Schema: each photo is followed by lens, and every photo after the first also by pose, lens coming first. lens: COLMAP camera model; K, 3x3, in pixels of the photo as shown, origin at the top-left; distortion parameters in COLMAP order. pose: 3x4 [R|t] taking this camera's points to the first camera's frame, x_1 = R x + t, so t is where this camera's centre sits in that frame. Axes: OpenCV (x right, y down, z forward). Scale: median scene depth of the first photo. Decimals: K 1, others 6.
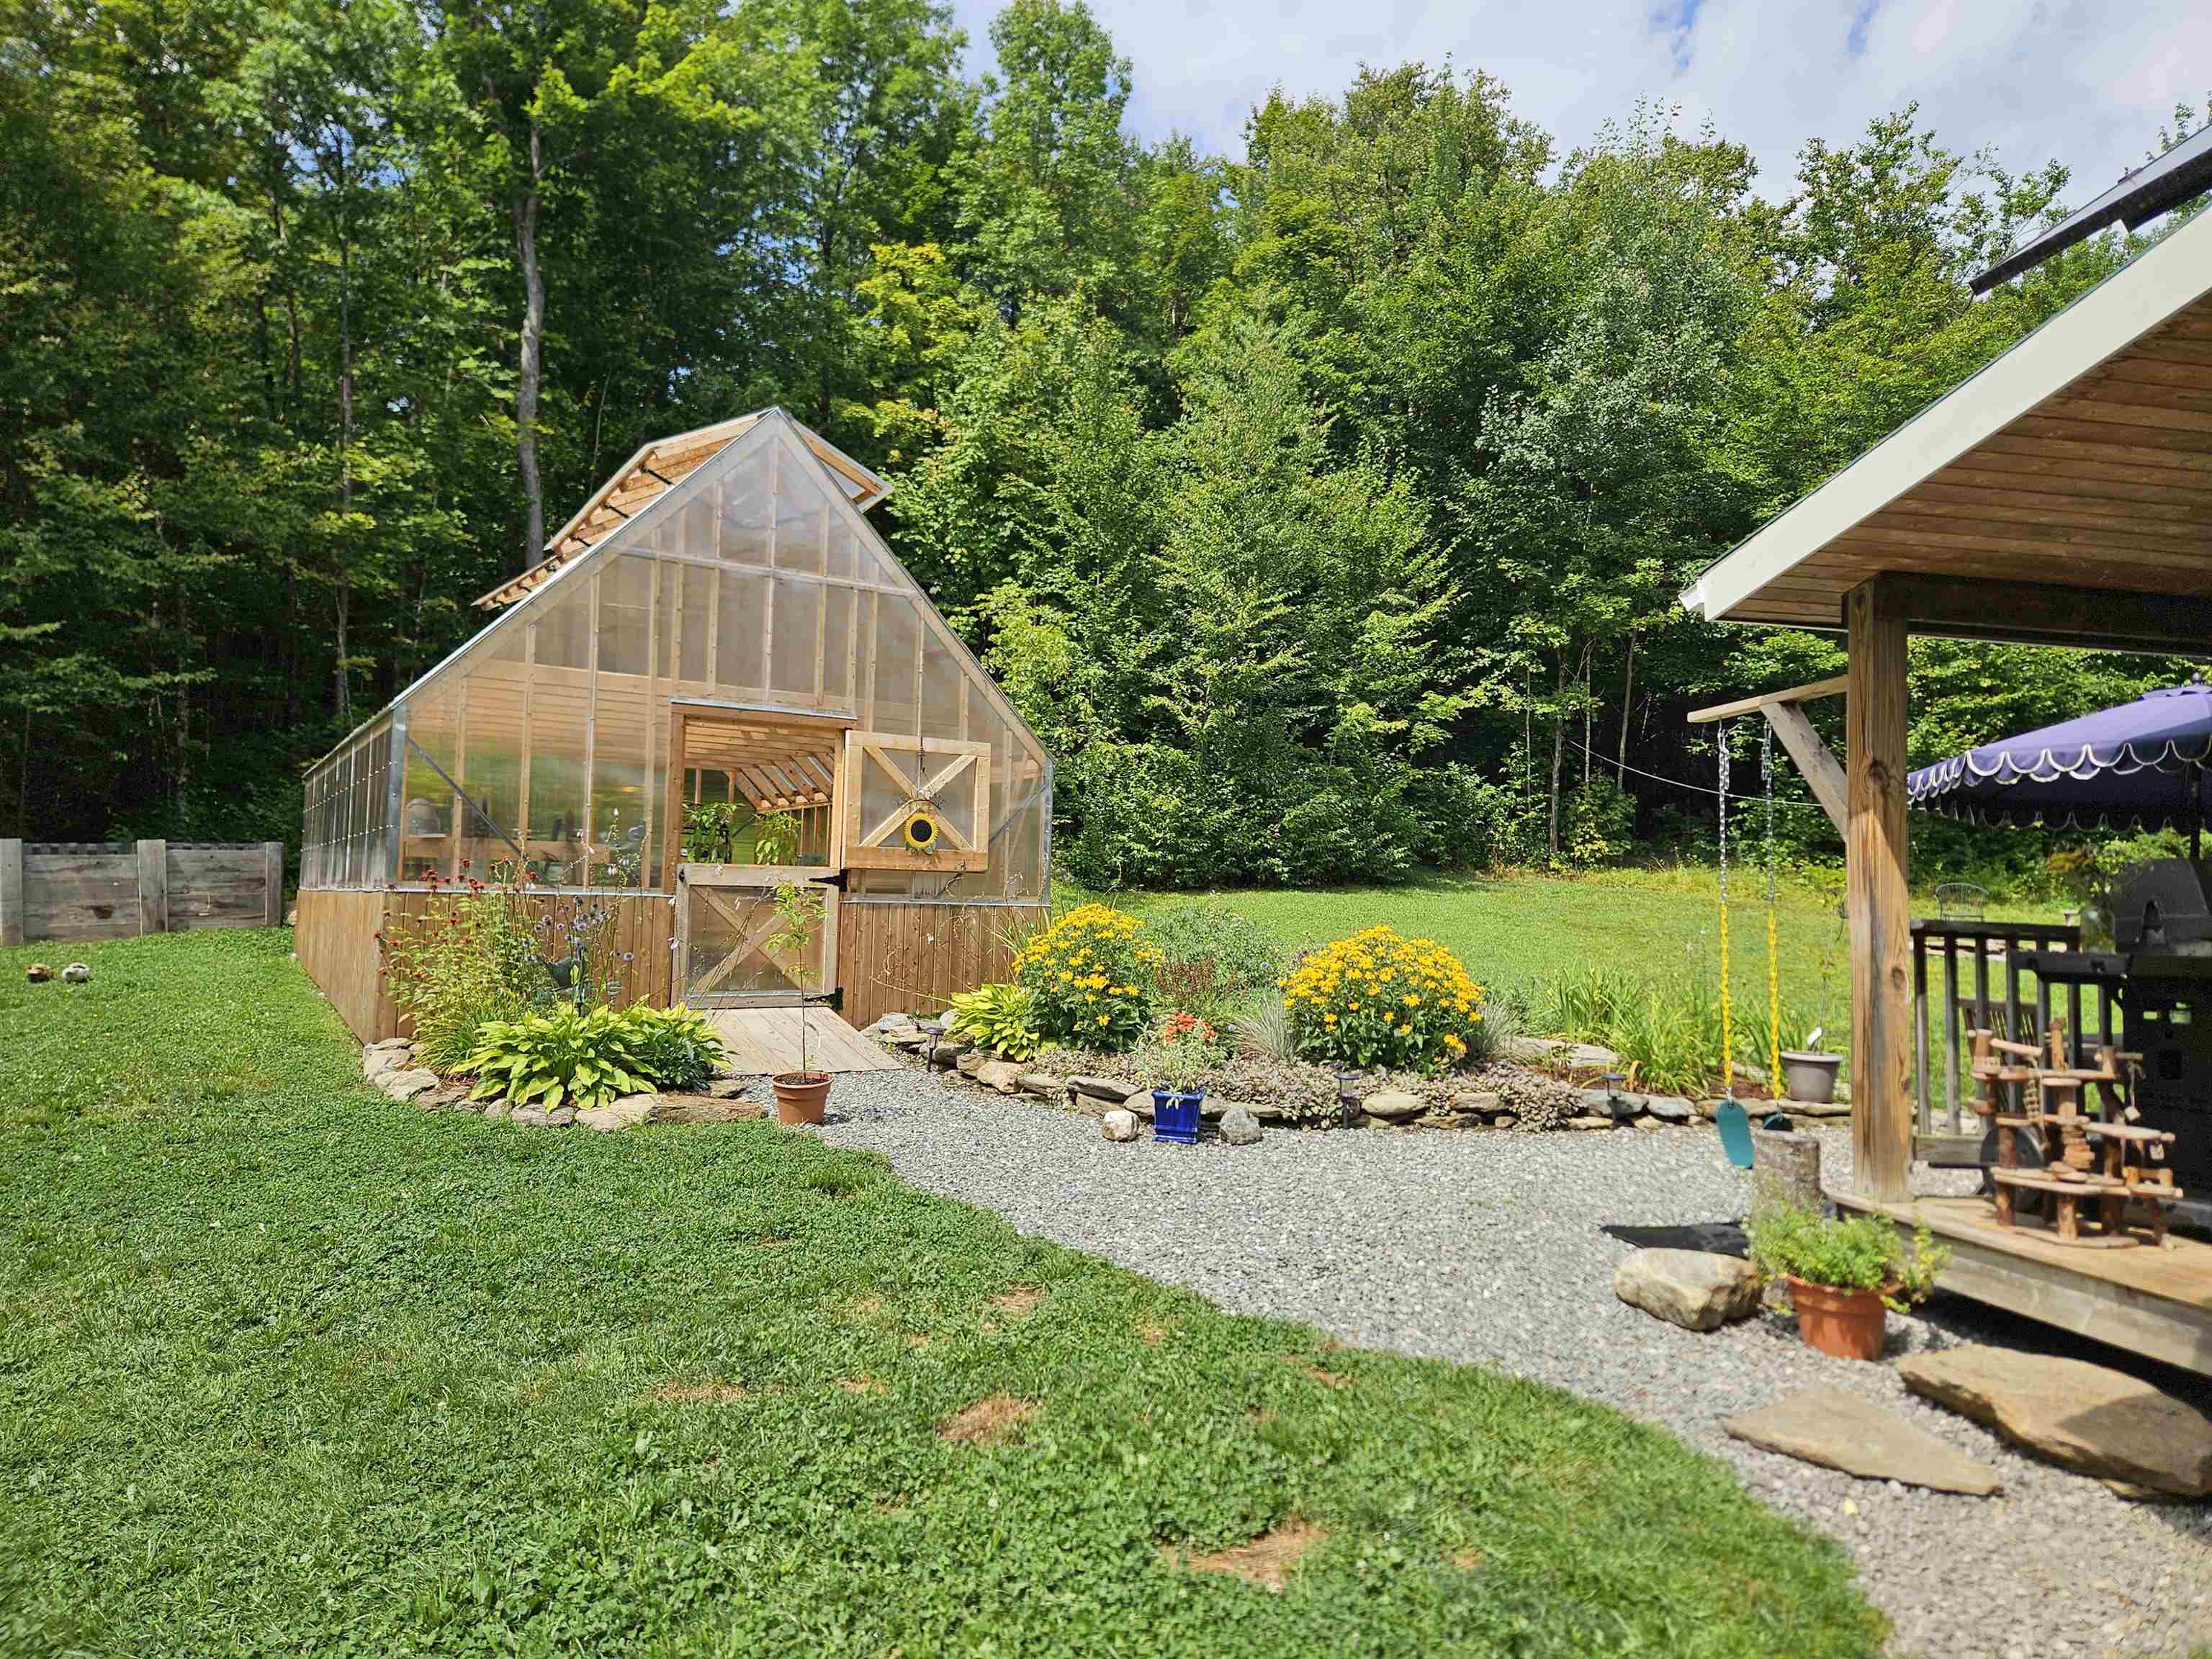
lens RADIAL K [[1473.6, 0, 1121.2], [0, 1473.6, 837.0], [0, 0, 1]] dist [0.081015, -0.066265]
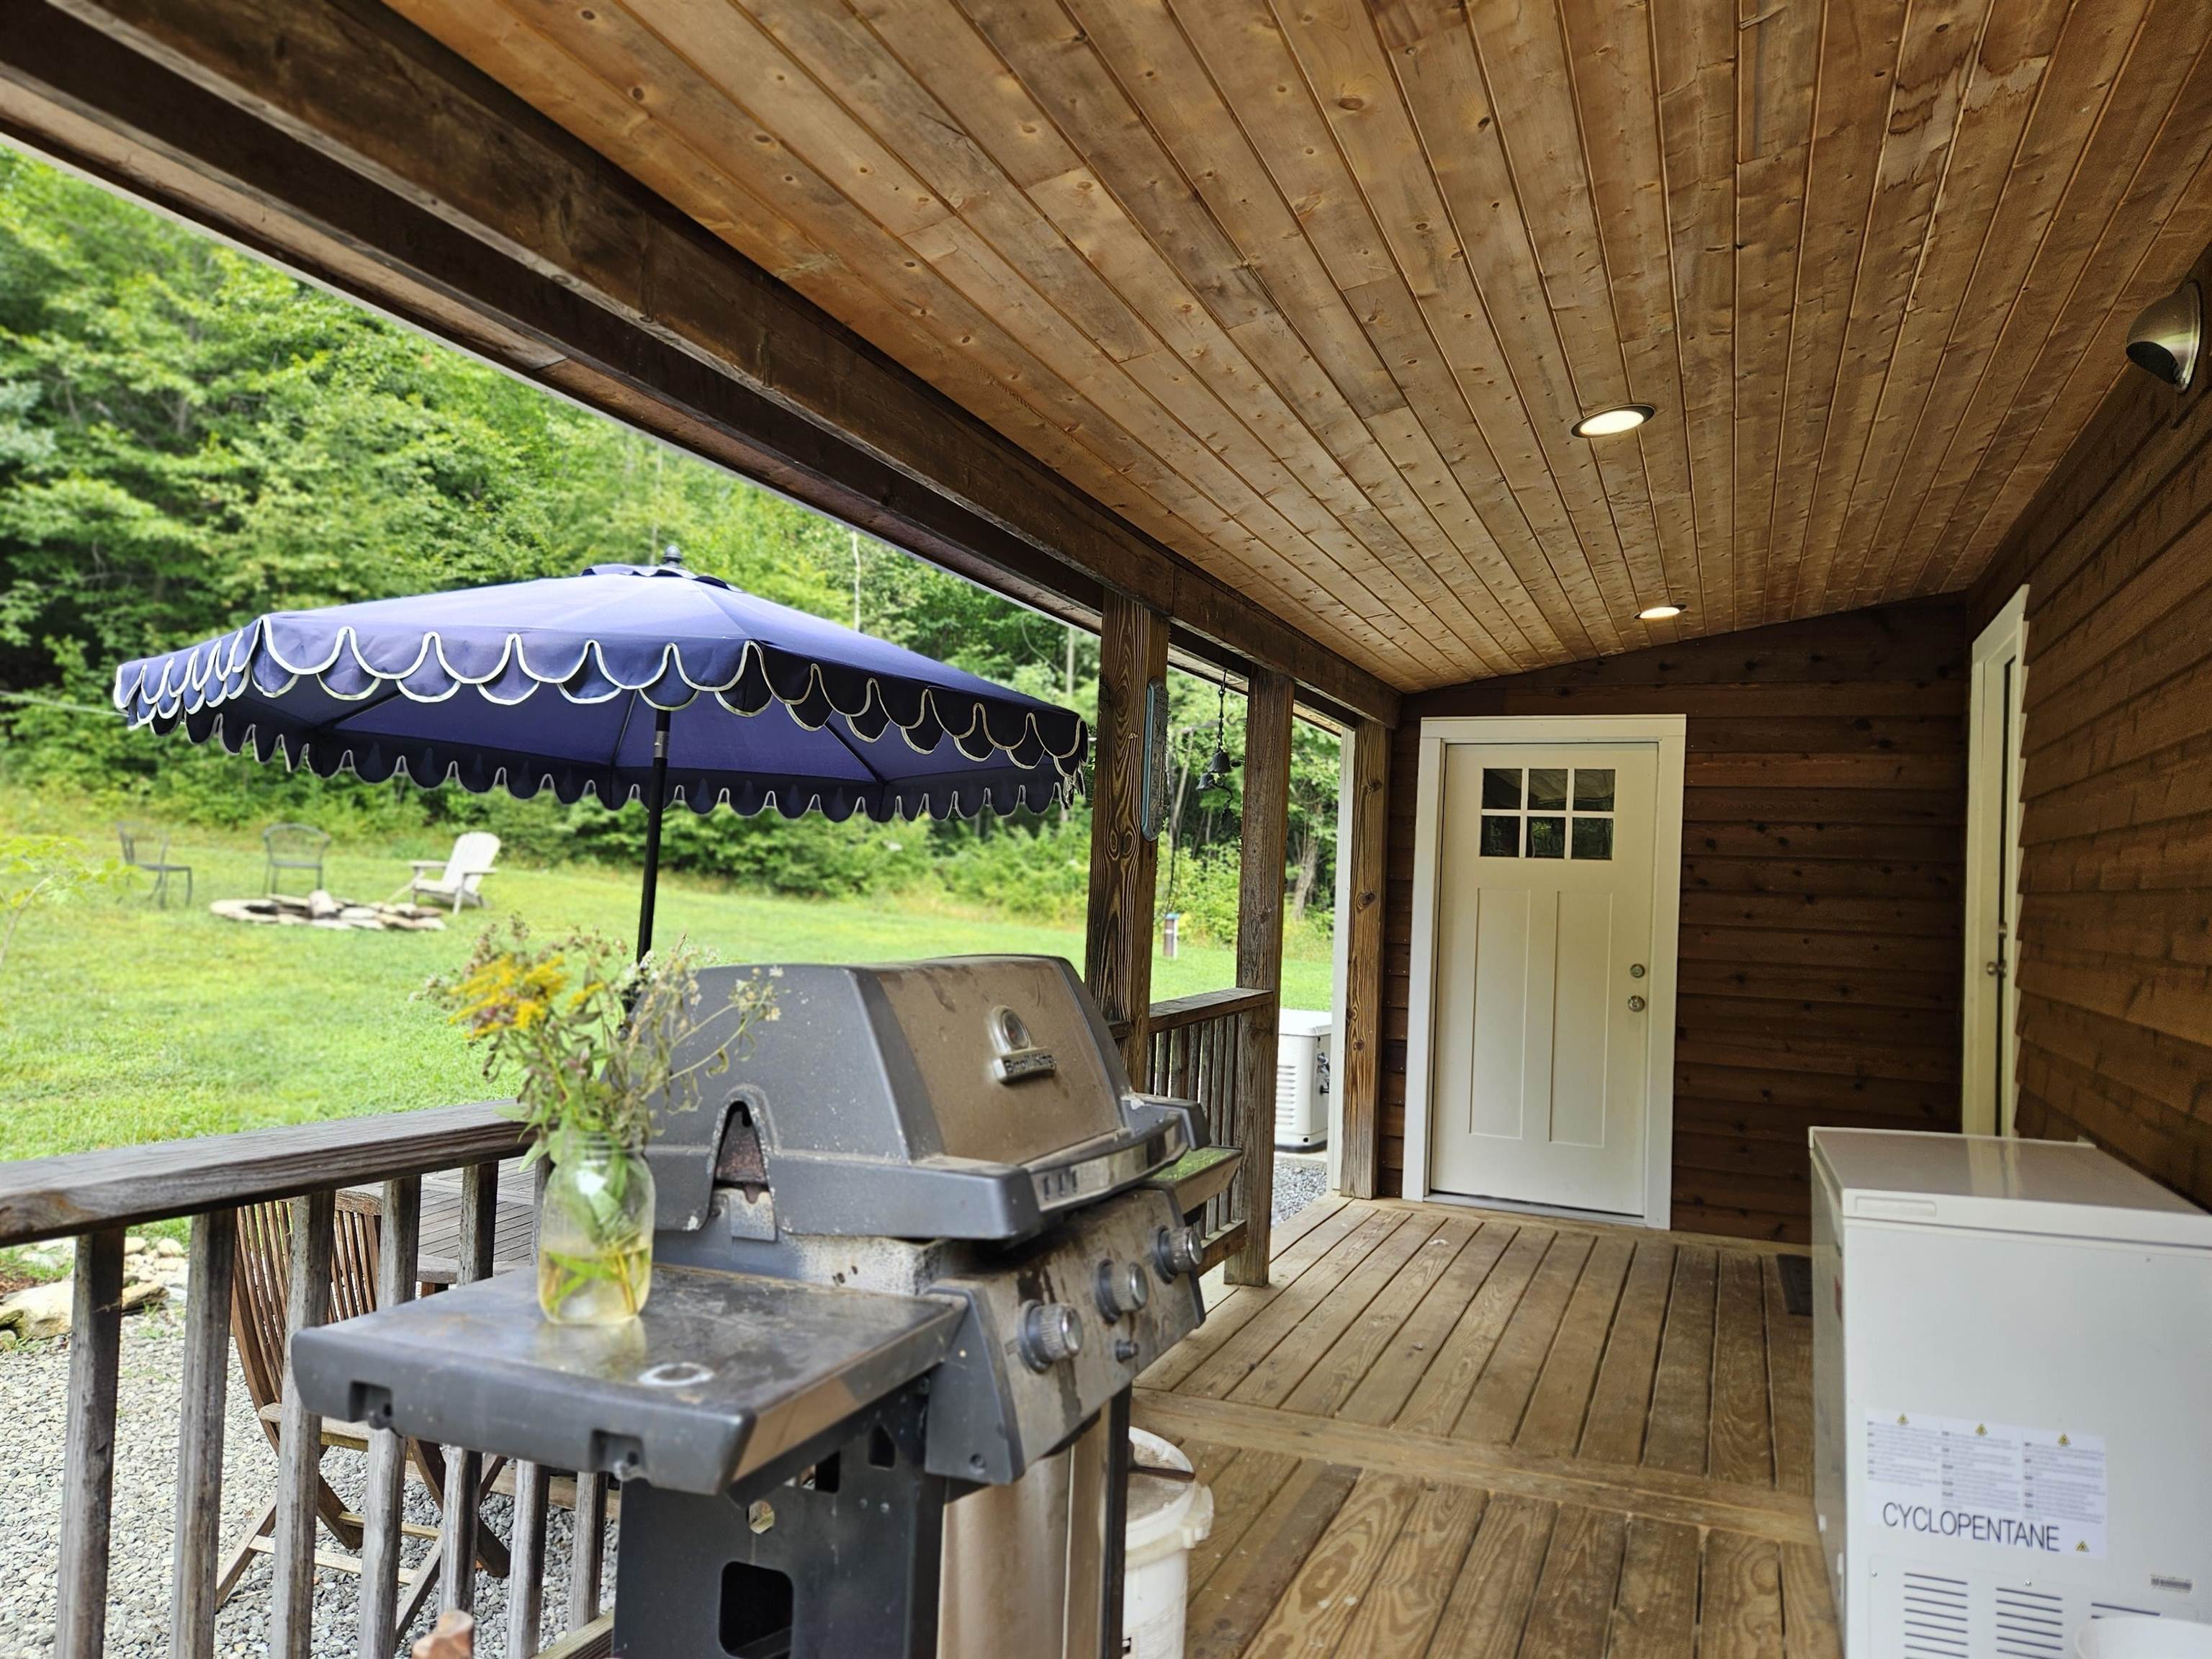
lens RADIAL K [[1473.6, 0, 1121.2], [0, 1473.6, 837.0], [0, 0, 1]] dist [0.081015, -0.066265]
pose [[0.536099, 0.028301, 0.843681, 0.100016], [-0.073455, 0.997211, 0.013224, -0.004979], [-0.840953, -0.069062, 0.536682, 0.167040]]
